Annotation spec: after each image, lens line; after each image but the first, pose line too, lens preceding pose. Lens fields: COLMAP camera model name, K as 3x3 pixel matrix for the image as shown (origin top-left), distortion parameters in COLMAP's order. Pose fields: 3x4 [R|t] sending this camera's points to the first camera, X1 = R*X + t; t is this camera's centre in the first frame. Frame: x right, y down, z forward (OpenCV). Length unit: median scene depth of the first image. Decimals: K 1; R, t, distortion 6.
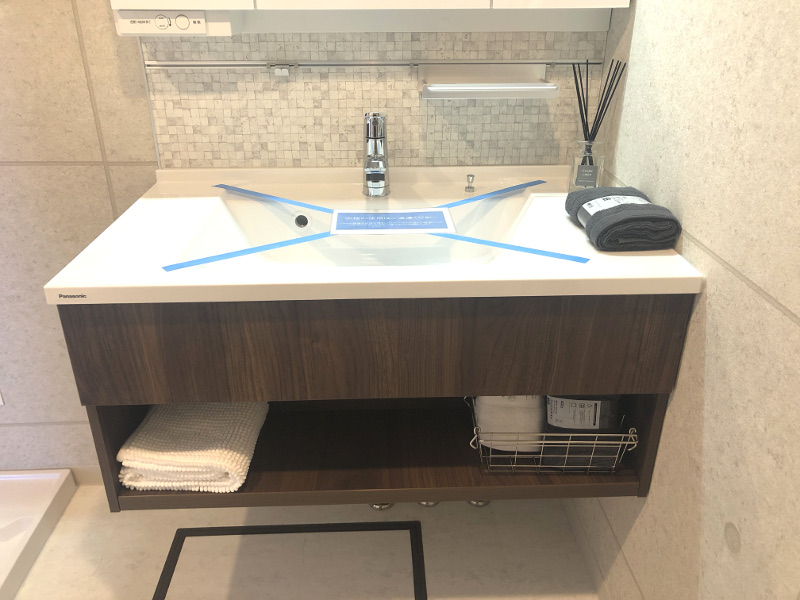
lens RADIAL K [[662.3, 0, 398.7], [0, 662.3, 300.1], [0, 0, 1]] dist [0.046487, -0.027137]
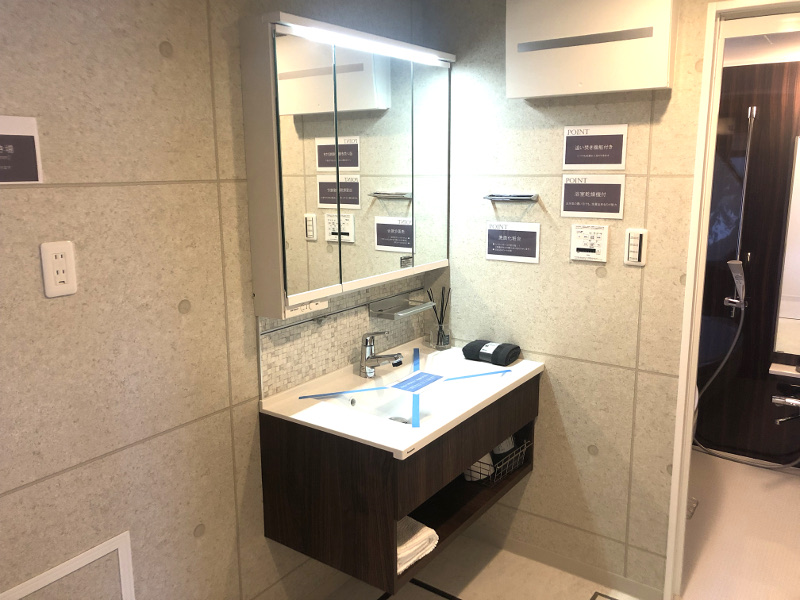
lens RADIAL K [[662.3, 0, 401.6], [0, 662.3, 297.1], [0, 0, 1]] dist [0.046487, -0.027137]
pose [[0.597880, -0.160365, 0.785380, -1.344416], [0.350332, 0.933531, -0.076079, -0.196763], [-0.720976, 0.320630, 0.614321, -0.200731]]
